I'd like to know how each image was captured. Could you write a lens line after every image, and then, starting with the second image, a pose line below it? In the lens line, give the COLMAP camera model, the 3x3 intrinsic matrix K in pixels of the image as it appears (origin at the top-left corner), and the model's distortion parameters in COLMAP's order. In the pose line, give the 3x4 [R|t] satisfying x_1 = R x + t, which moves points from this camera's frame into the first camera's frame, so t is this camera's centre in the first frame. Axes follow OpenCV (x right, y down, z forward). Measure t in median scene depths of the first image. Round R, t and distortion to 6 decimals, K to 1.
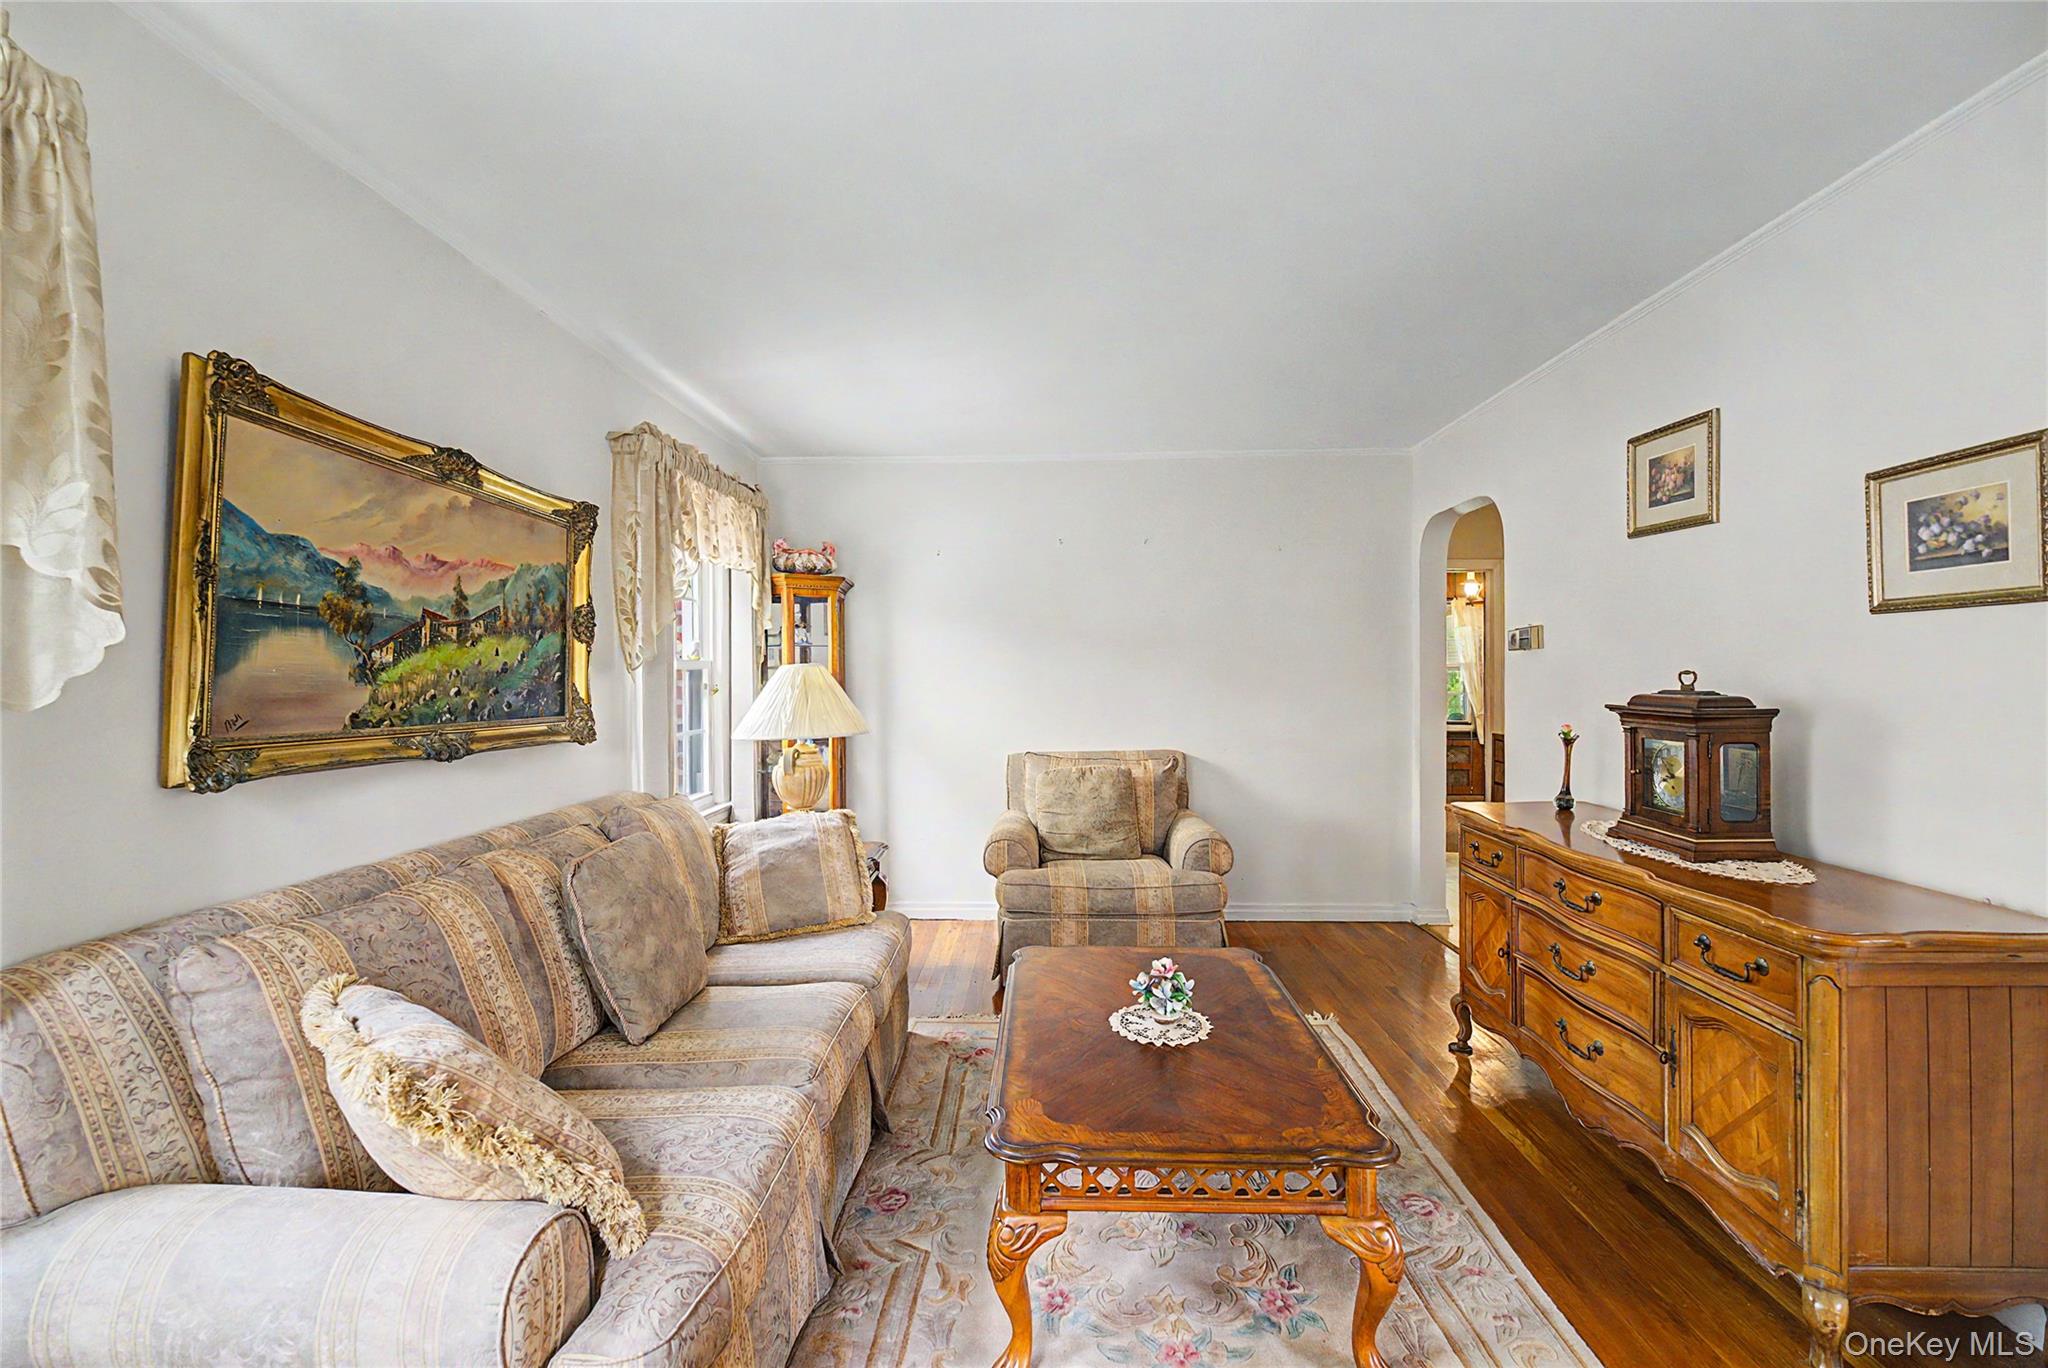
lens RADIAL K [[901.2, 0, 1024.0], [0, 901.2, 684.0], [0, 0, 1]] dist [0.011896, -0.000841]
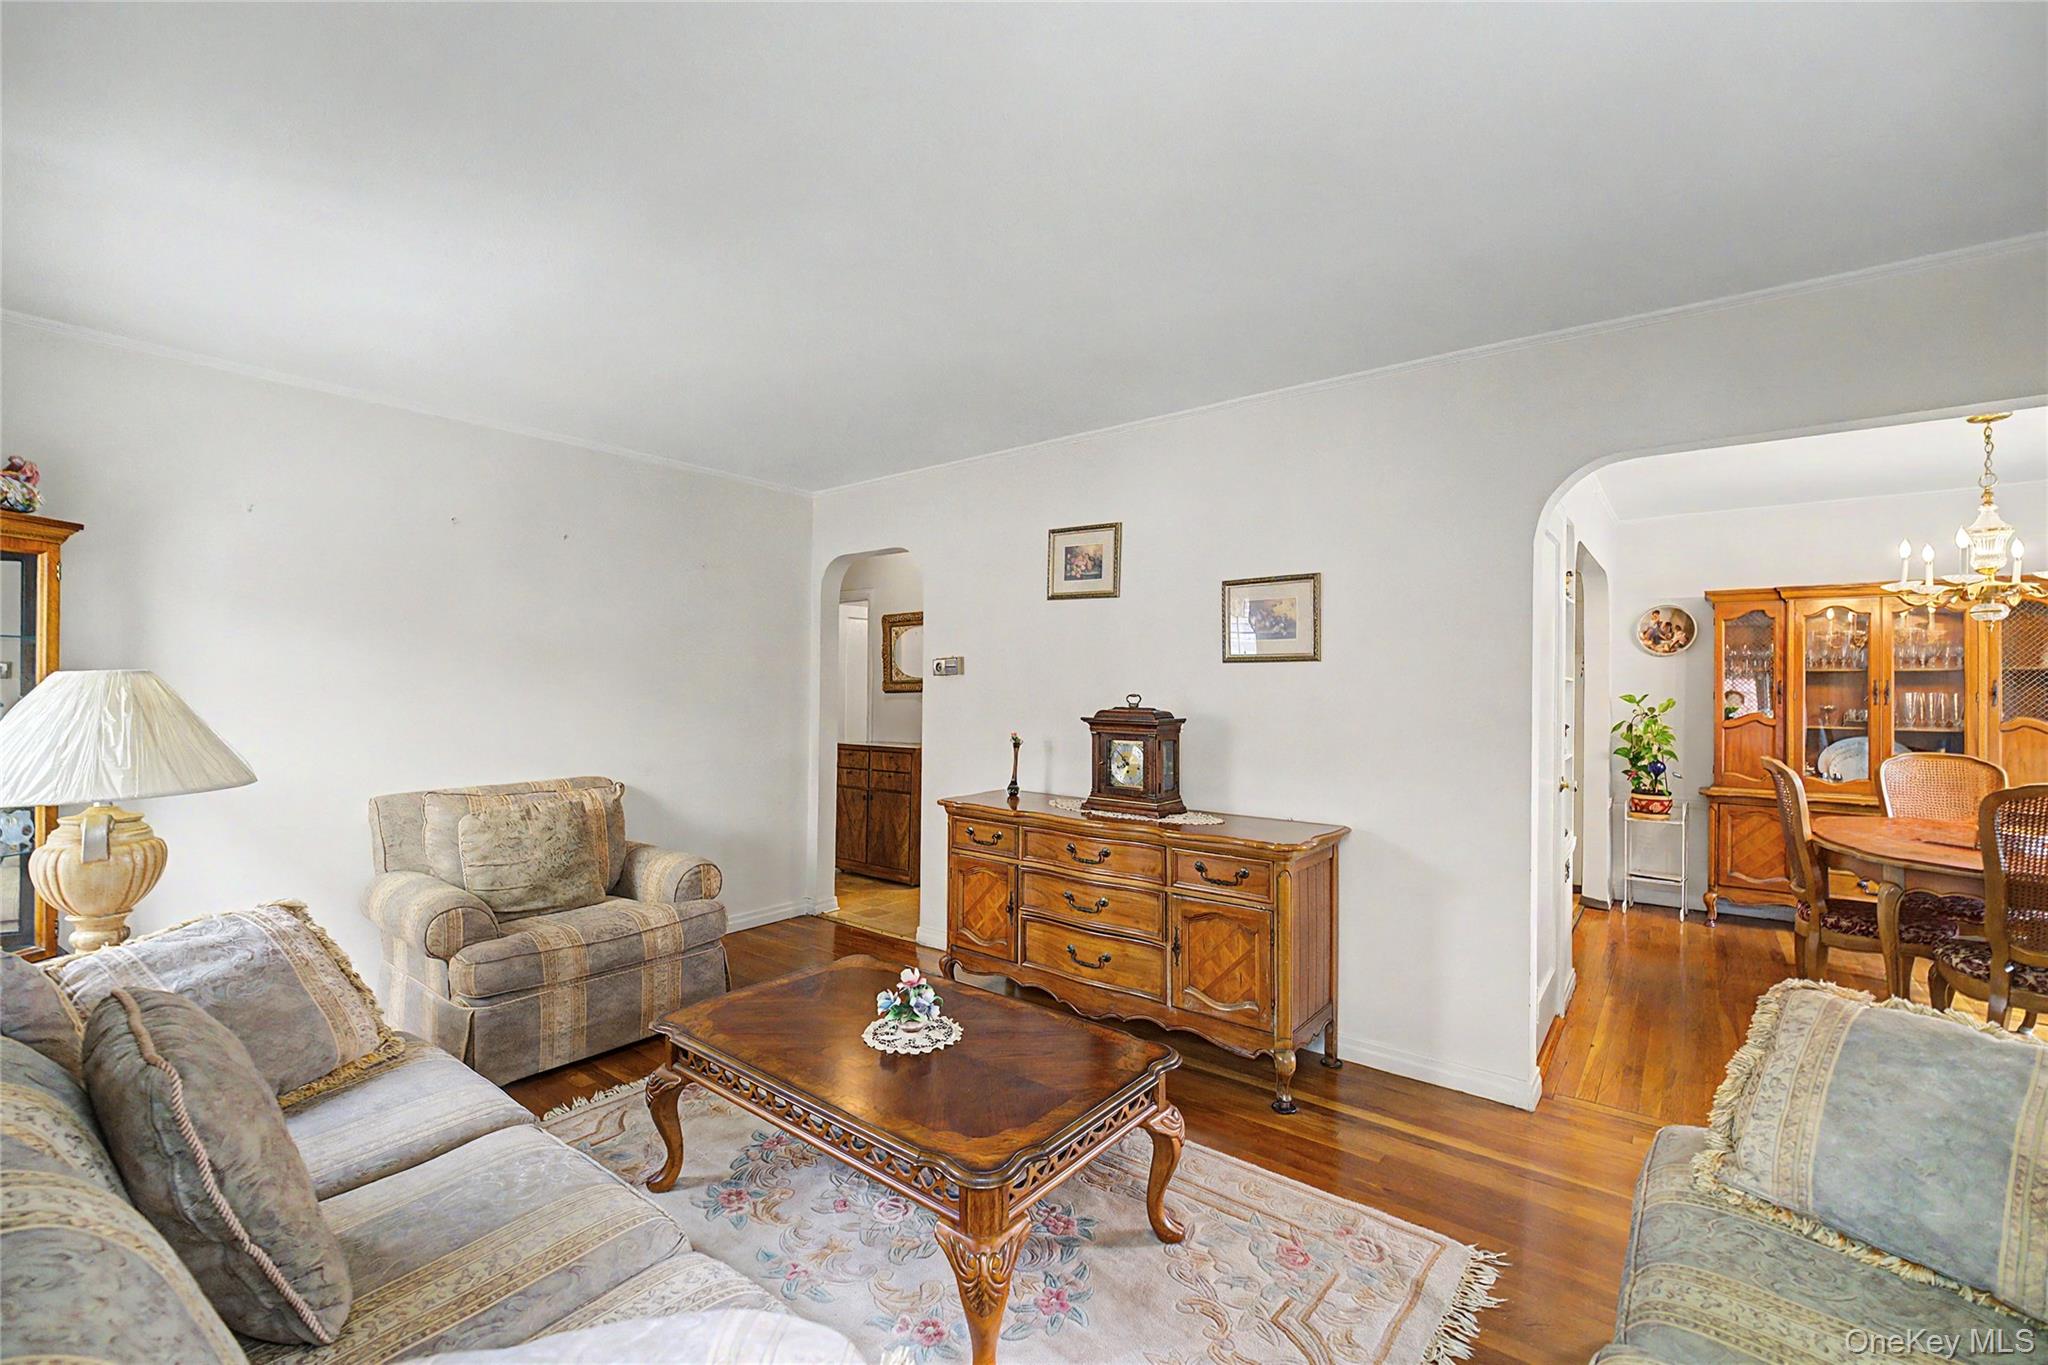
lens RADIAL K [[861.0, 0, 1024.0], [0, 861.0, 682.5], [0, 0, 1]] dist [0.039359, -0.000335]
pose [[0.609151, 0.013837, 0.792933, -0.529030], [0.001014, 0.999833, -0.018227, -0.008230], [-0.793053, 0.011907, 0.609036, 0.264518]]
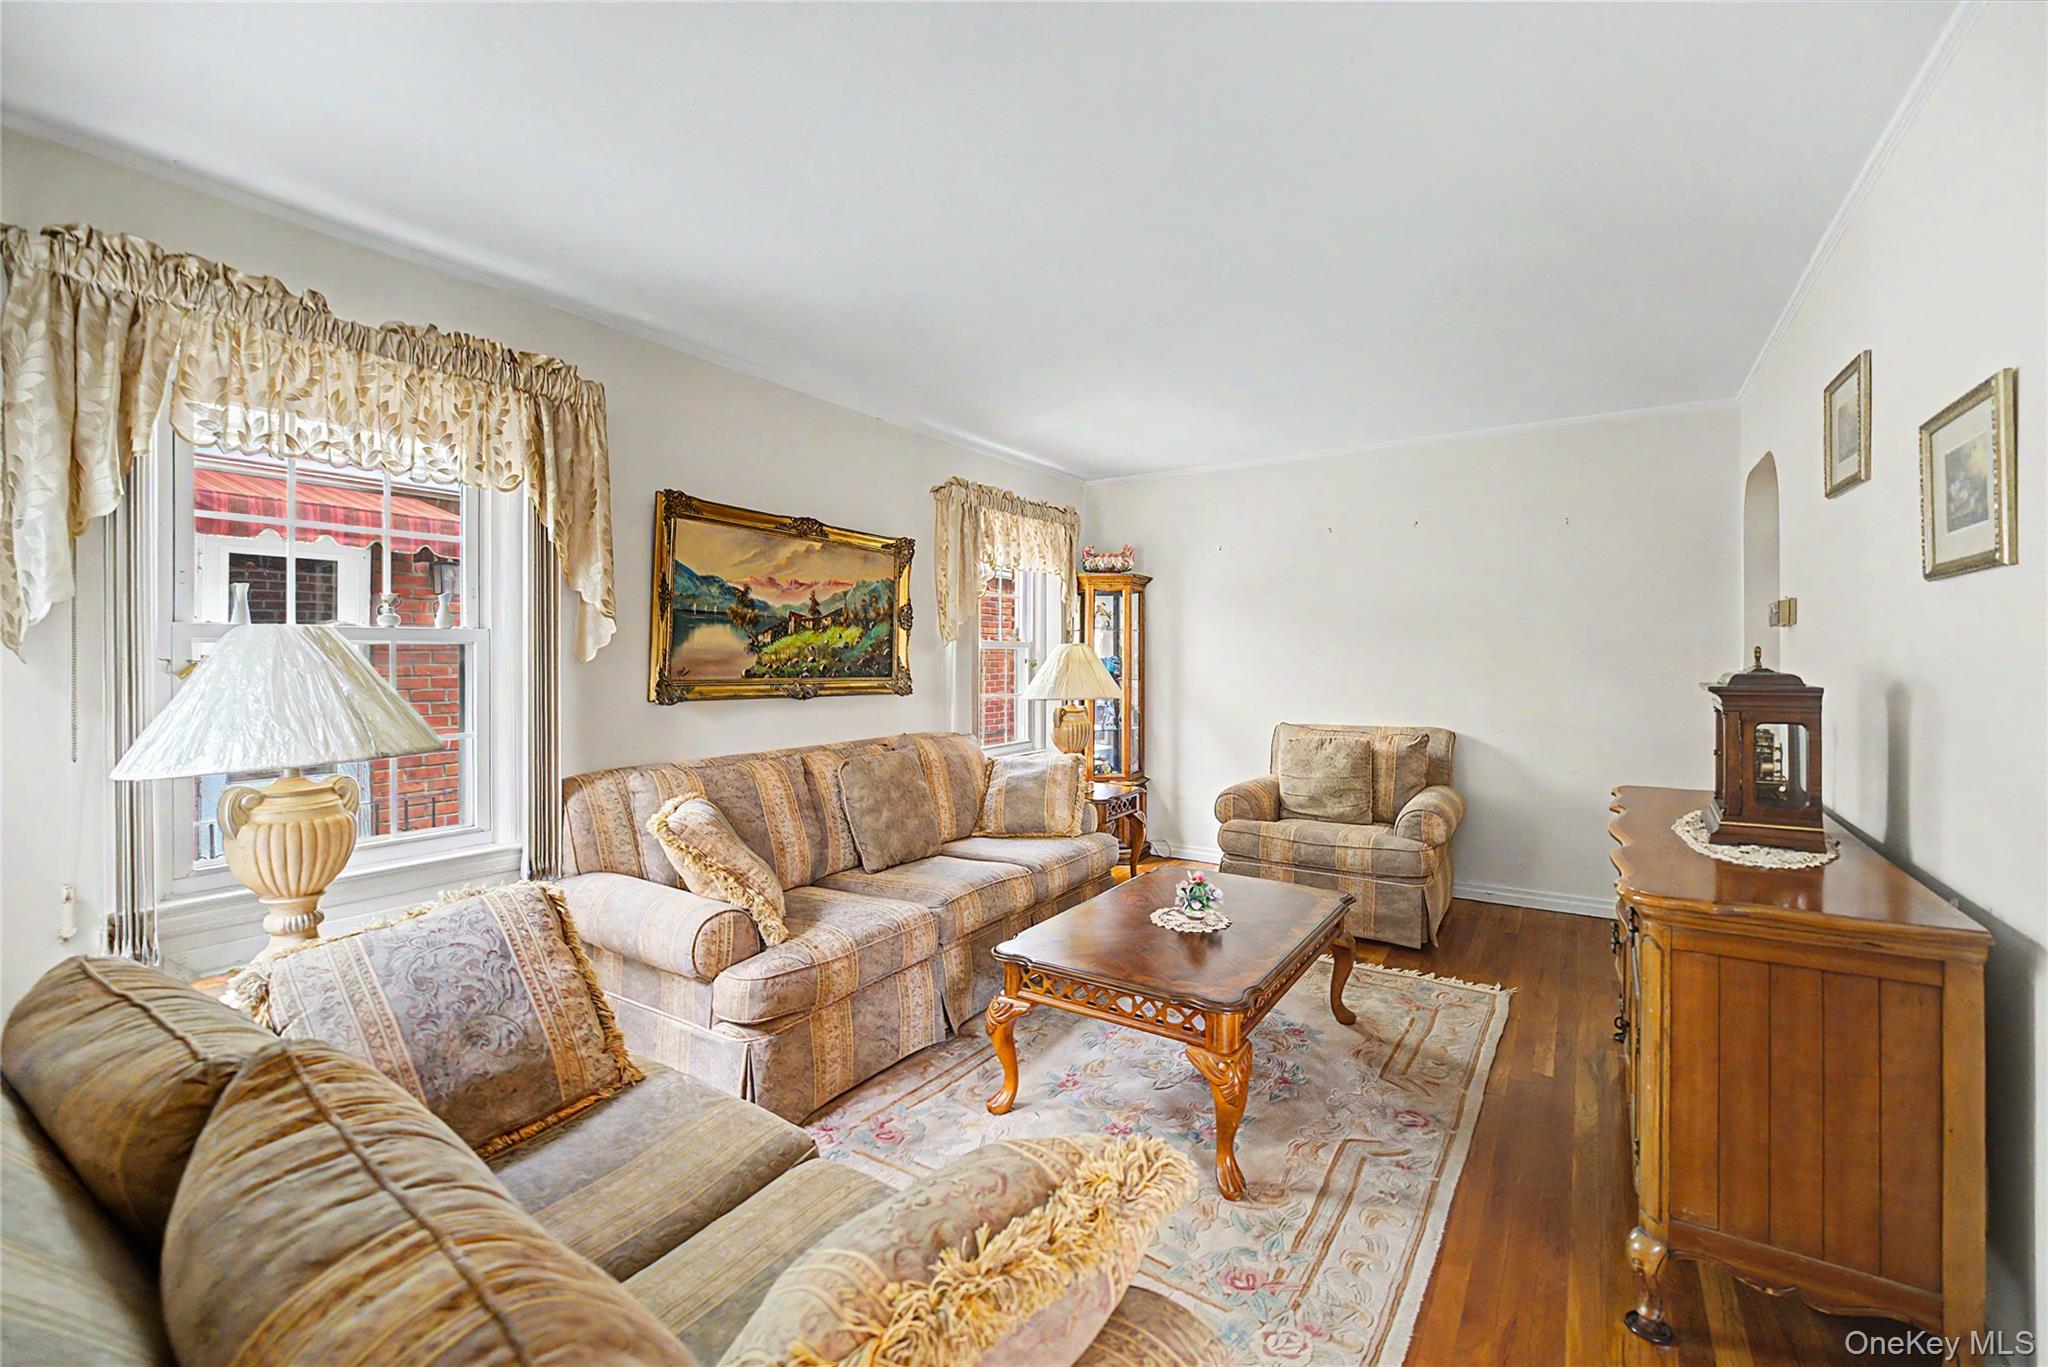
lens RADIAL K [[861.0, 0, 1024.0], [0, 861.0, 683.5], [0, 0, 1]] dist [0.039359, -0.000335]
pose [[0.851337, 0.022111, -0.524153, 0.551643], [-0.011989, 0.999671, 0.022697, 0.011696], [0.524482, -0.013038, 0.851322, -0.165767]]
